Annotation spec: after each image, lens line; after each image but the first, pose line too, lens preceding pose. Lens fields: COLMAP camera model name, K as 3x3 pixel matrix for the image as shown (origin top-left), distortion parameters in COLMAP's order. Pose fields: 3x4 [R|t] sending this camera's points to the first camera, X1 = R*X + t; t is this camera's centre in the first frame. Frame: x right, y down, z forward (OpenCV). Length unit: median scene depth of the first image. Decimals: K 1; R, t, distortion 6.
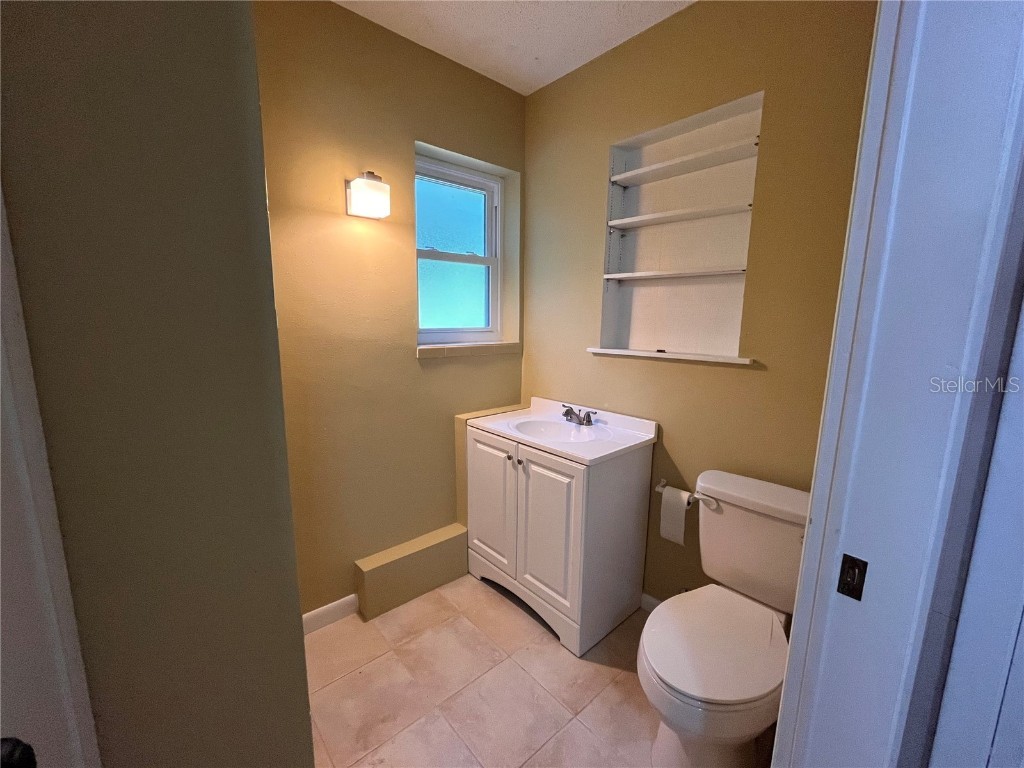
lens RADIAL K [[417.2, 0, 515.6], [0, 417.2, 383.4], [0, 0, 1]] dist [-0.004452, -0.000575]
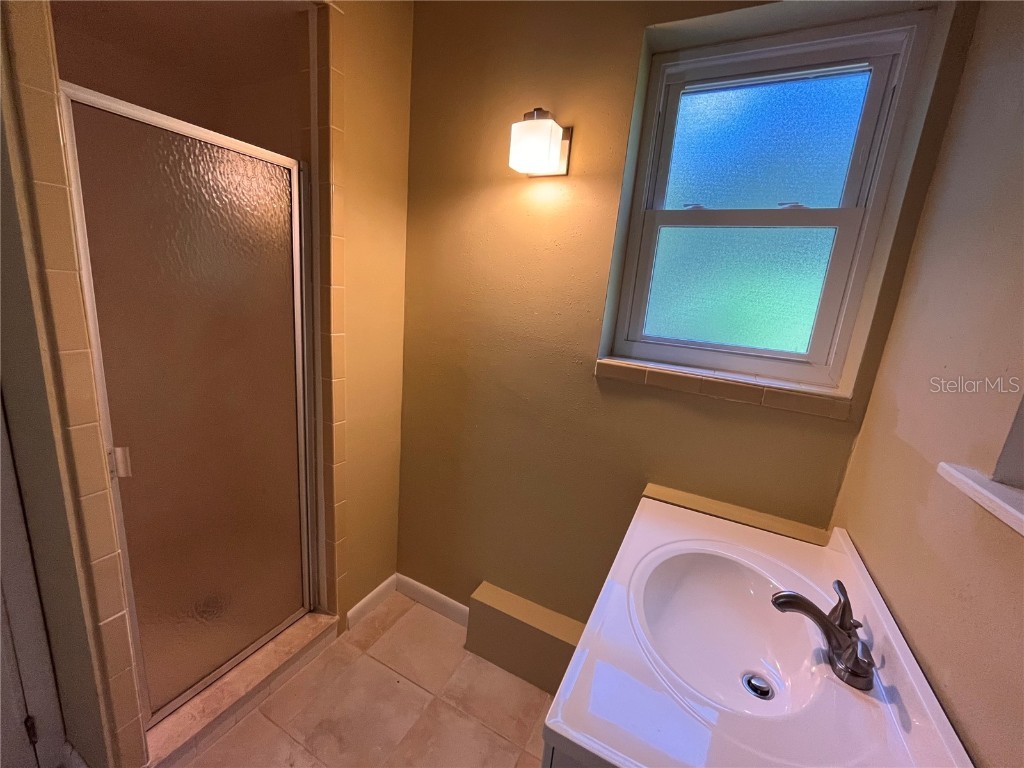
lens RADIAL K [[417.2, 0, 509.3], [0, 417.2, 385.3], [0, 0, 1]] dist [-0.004452, -0.000575]
pose [[0.349981, 0.221952, -0.910083, 0.327571], [-0.226766, 0.962703, 0.147580, -0.110806], [0.908895, 0.154725, 0.387259, 0.598921]]
